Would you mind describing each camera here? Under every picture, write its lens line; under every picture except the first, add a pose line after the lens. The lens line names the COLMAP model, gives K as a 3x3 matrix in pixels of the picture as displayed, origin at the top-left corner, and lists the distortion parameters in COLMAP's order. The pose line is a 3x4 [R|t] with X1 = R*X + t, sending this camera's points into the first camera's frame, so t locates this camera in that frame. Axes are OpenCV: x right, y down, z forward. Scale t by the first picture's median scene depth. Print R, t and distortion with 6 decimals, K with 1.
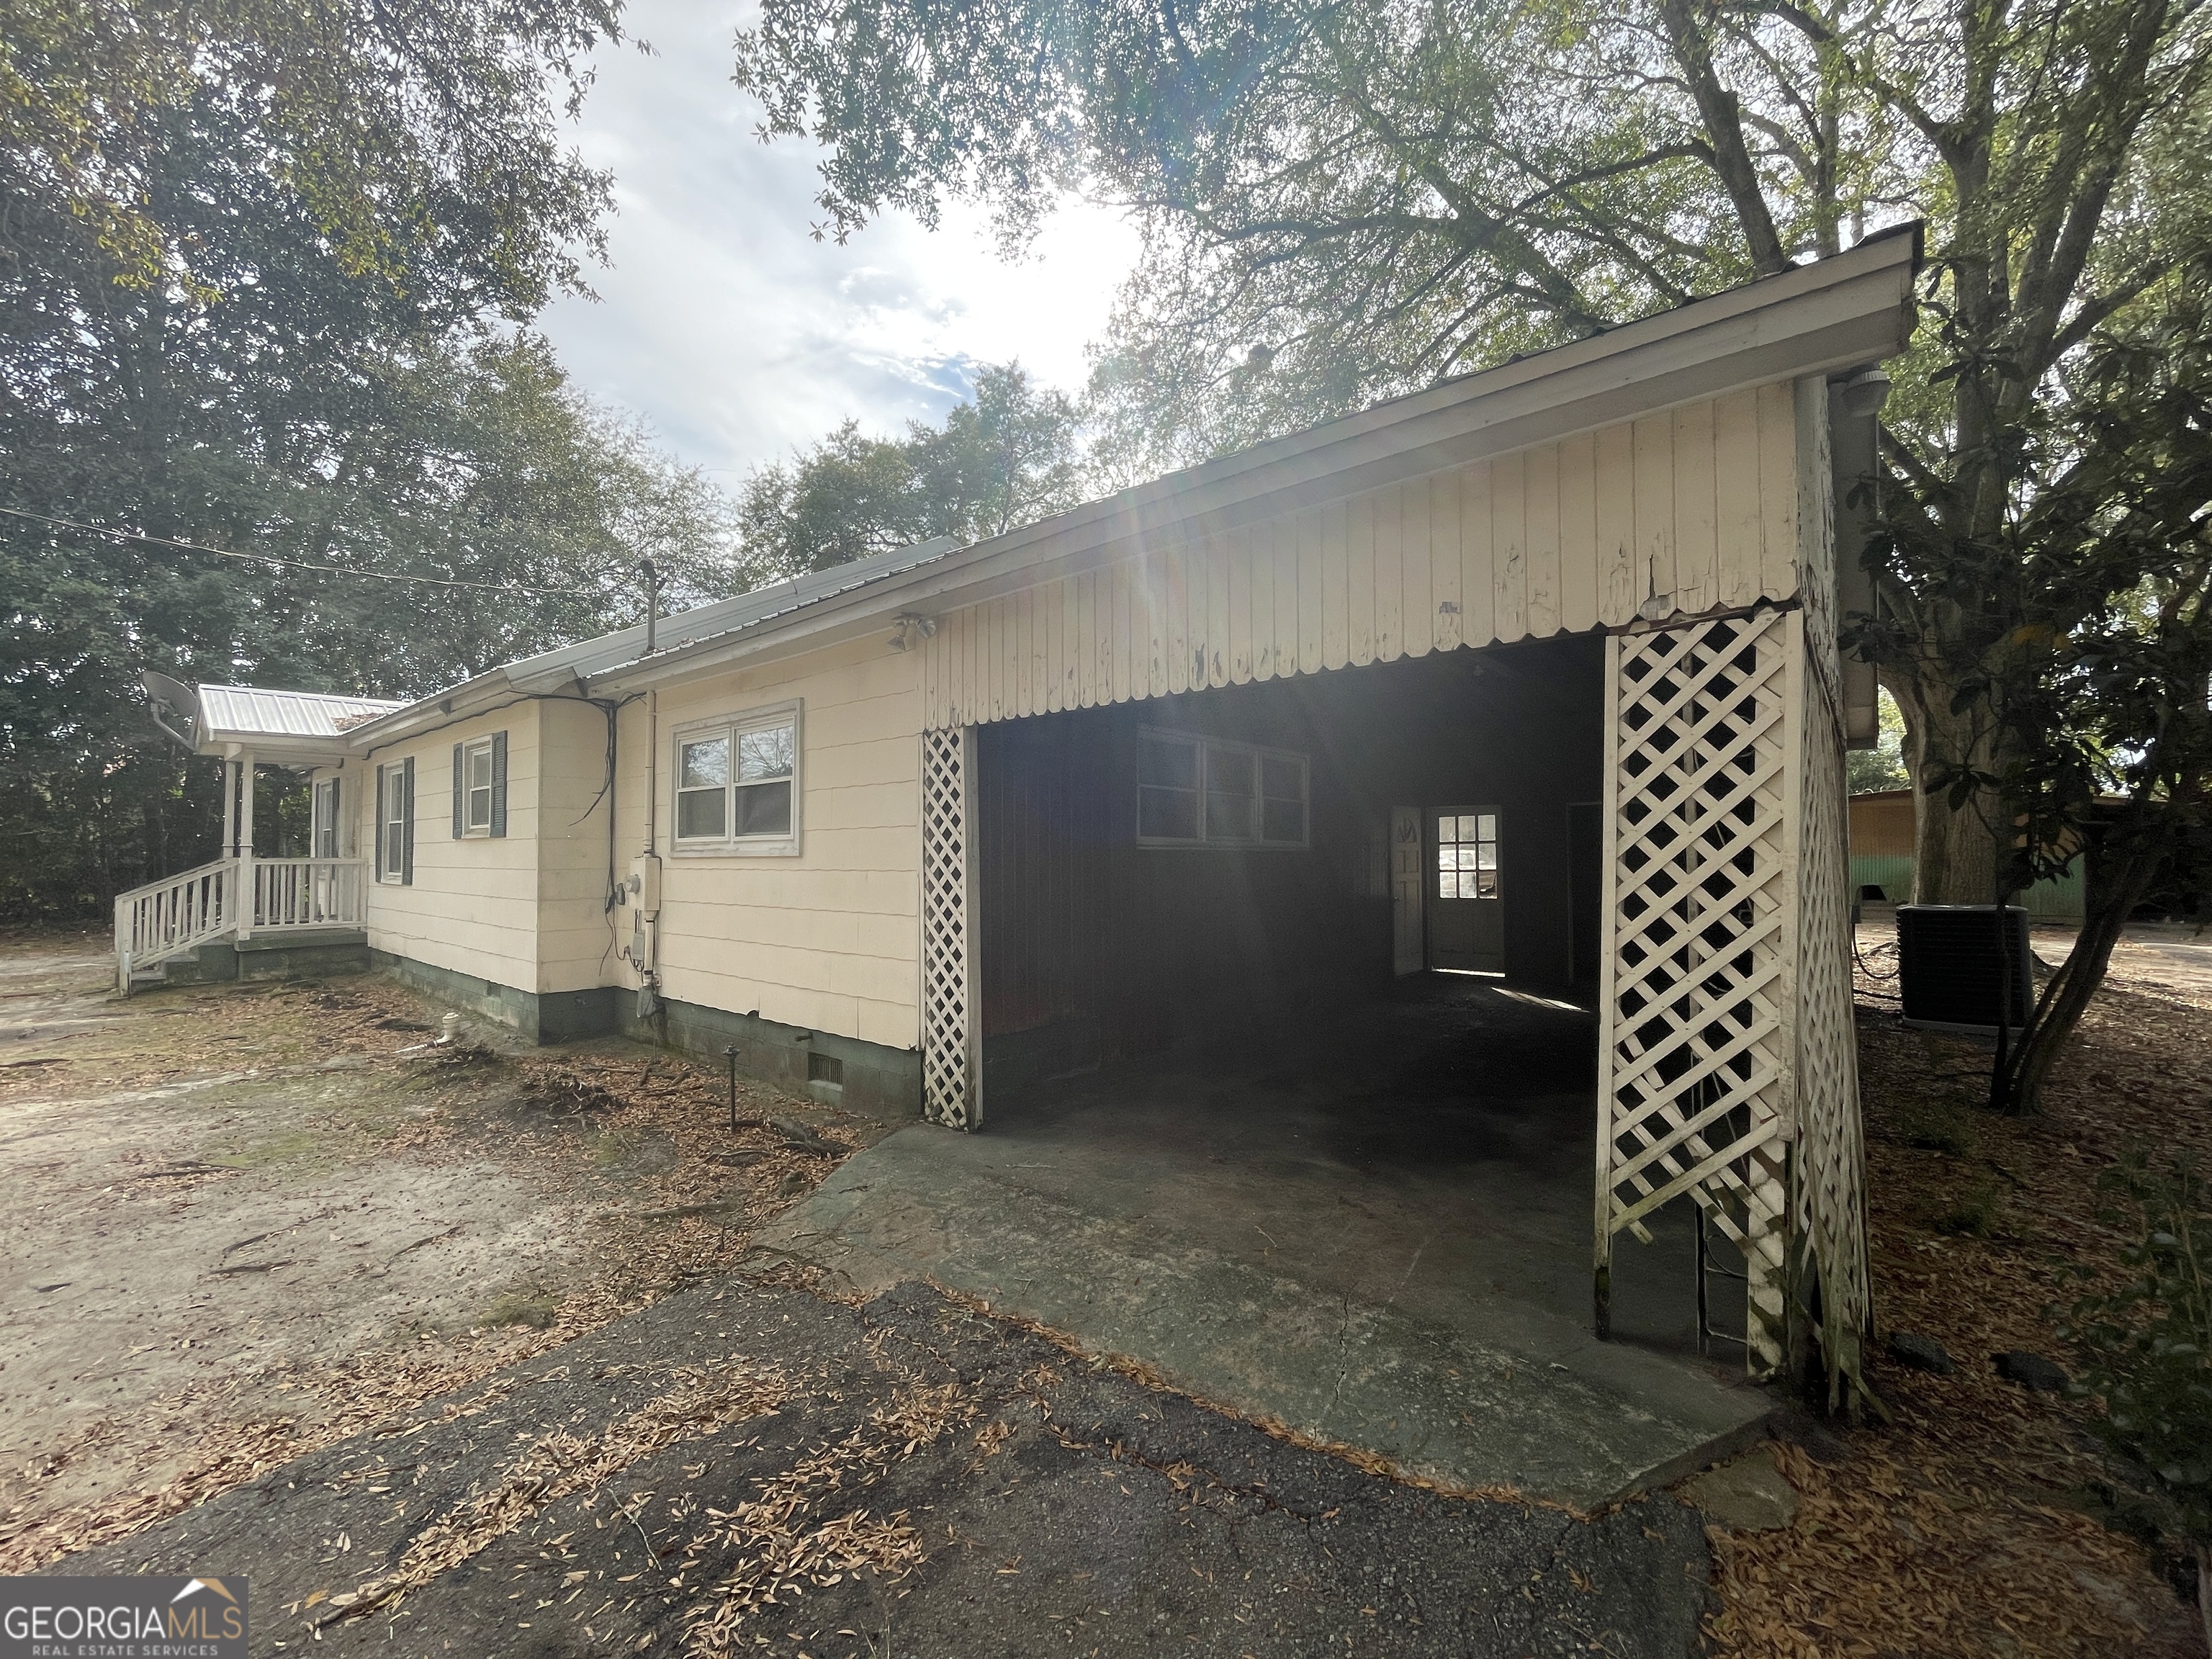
lens RADIAL K [[898.1, 0, 1111.3], [0, 898.1, 829.1], [0, 0, 1]] dist [-0.000798, 0.000211]
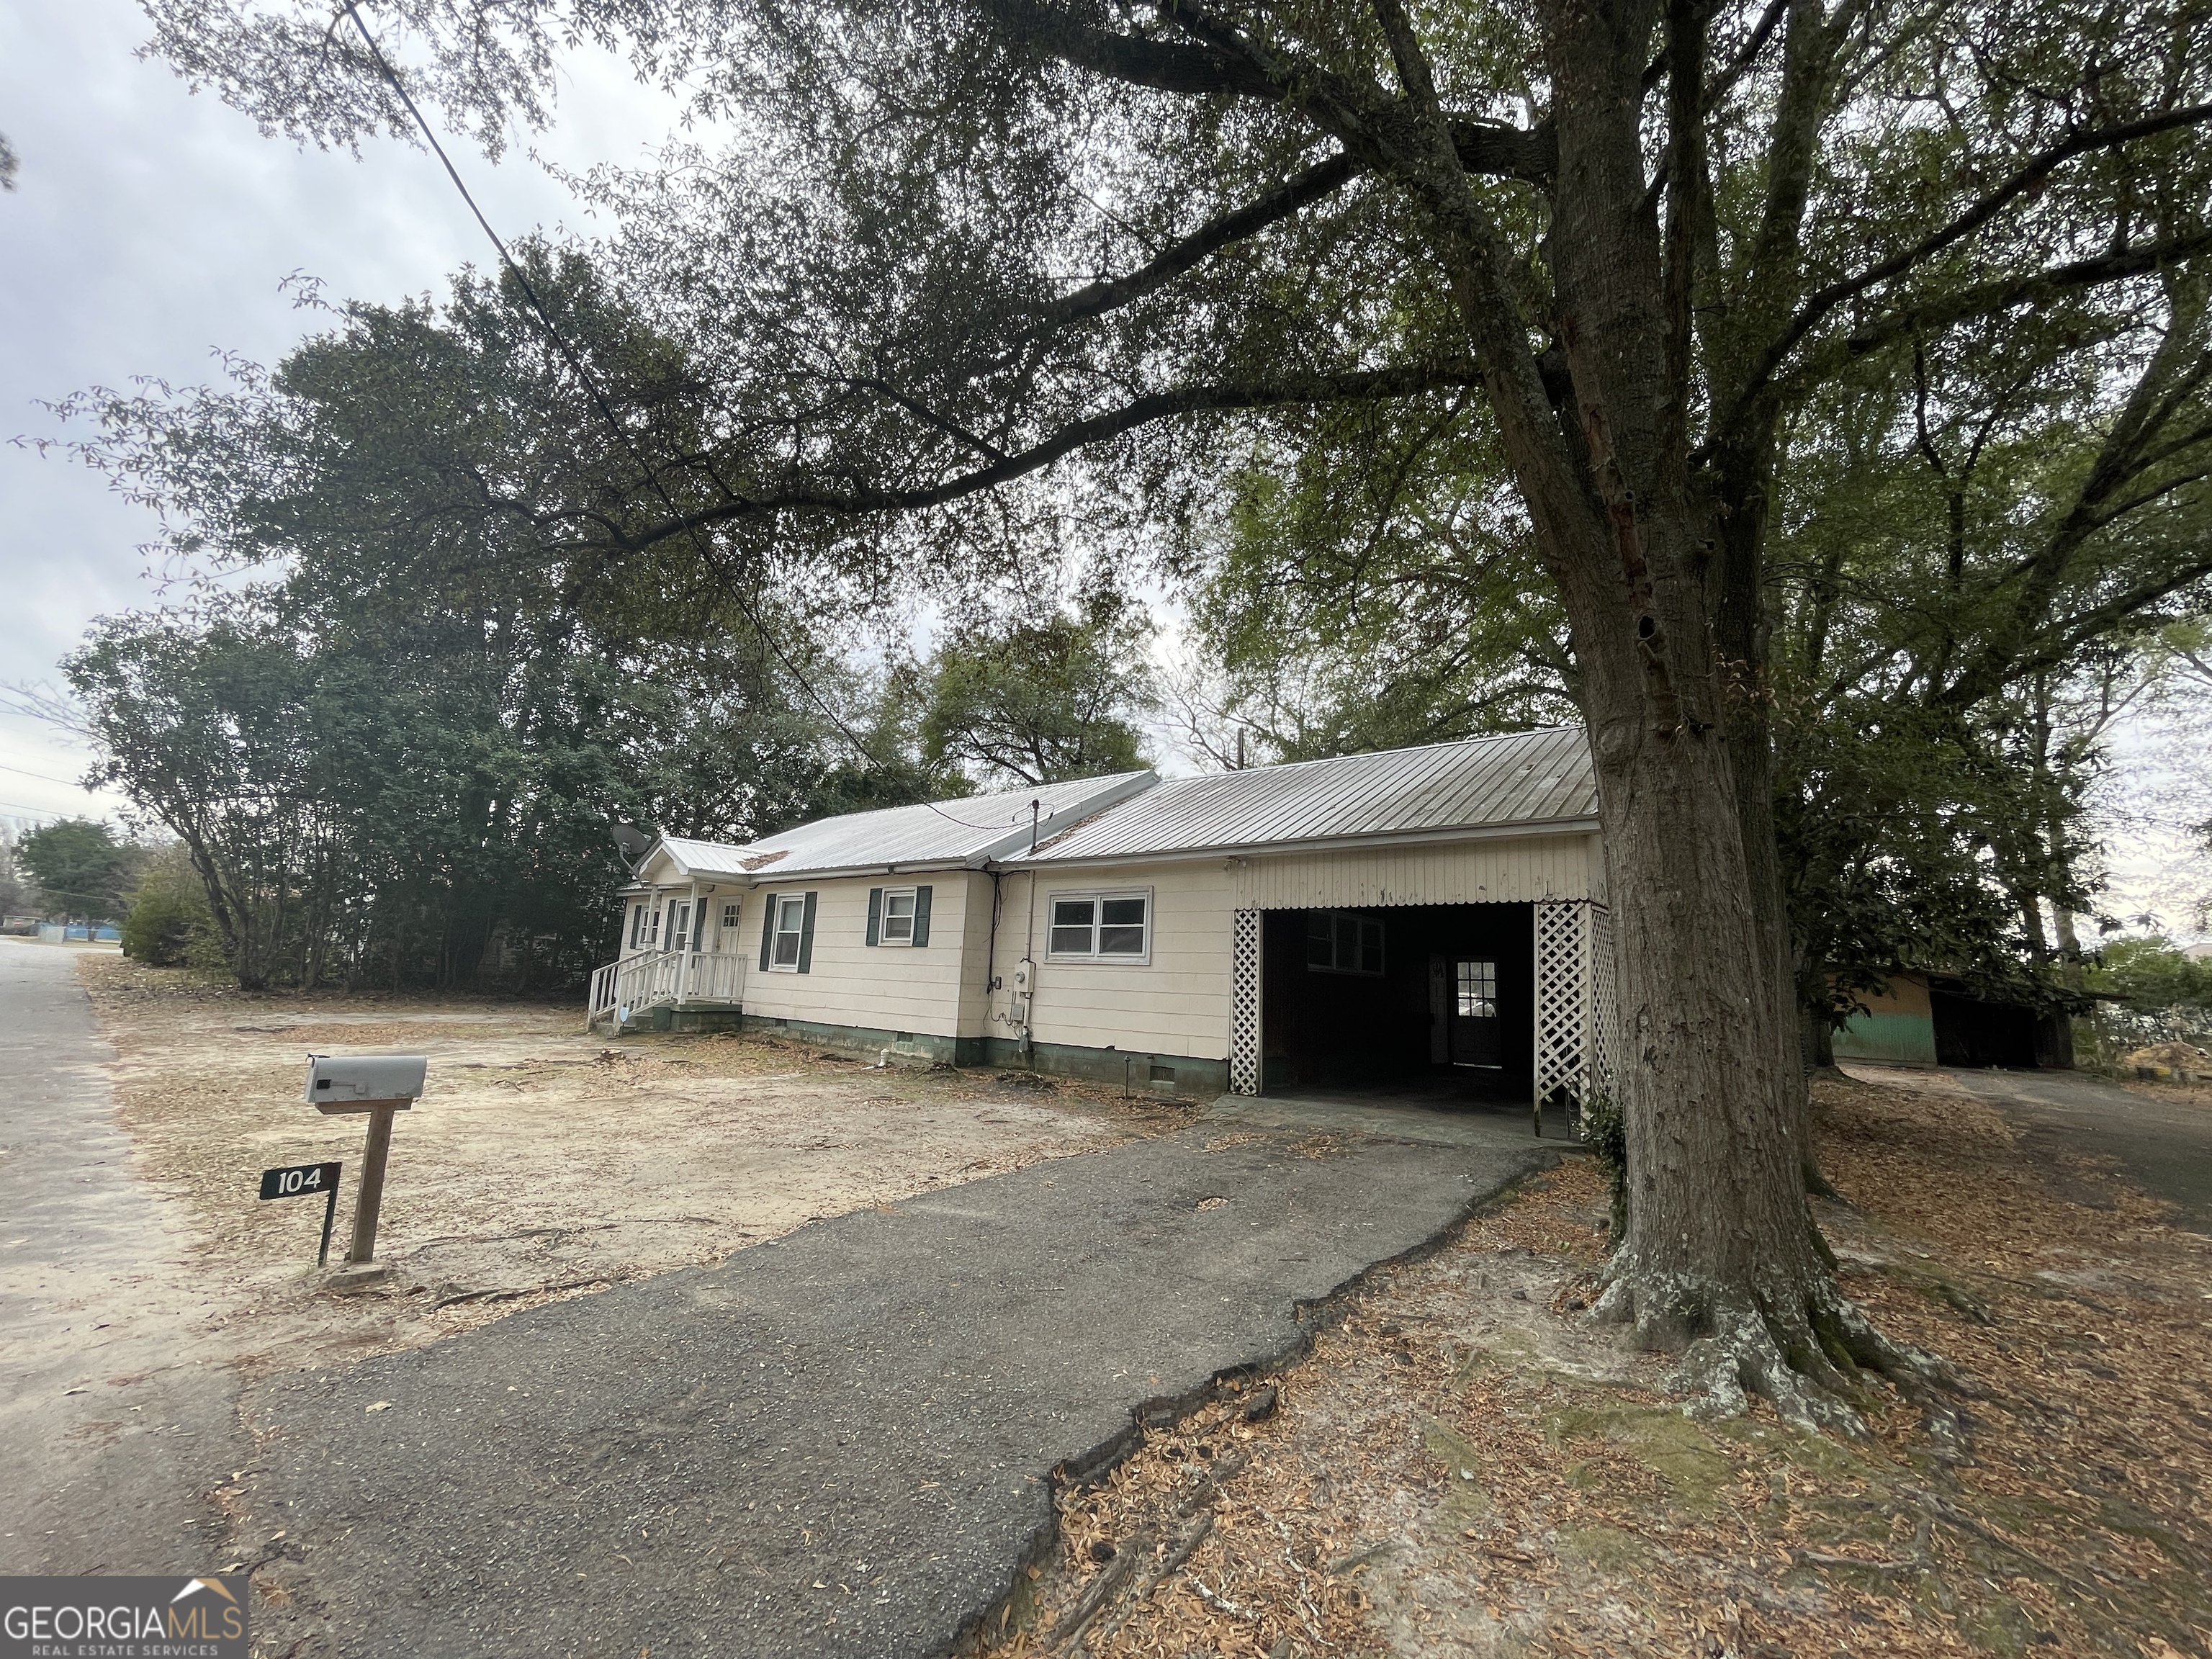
lens RADIAL K [[898.1, 0, 1097.7], [0, 898.1, 830.1], [0, 0, 1]] dist [-0.000798, 0.000211]
pose [[0.998595, 0.049946, -0.017699, -0.936091], [-0.052007, 0.987814, -0.146696, 0.068711], [0.010157, 0.147410, 0.989023, -2.173532]]
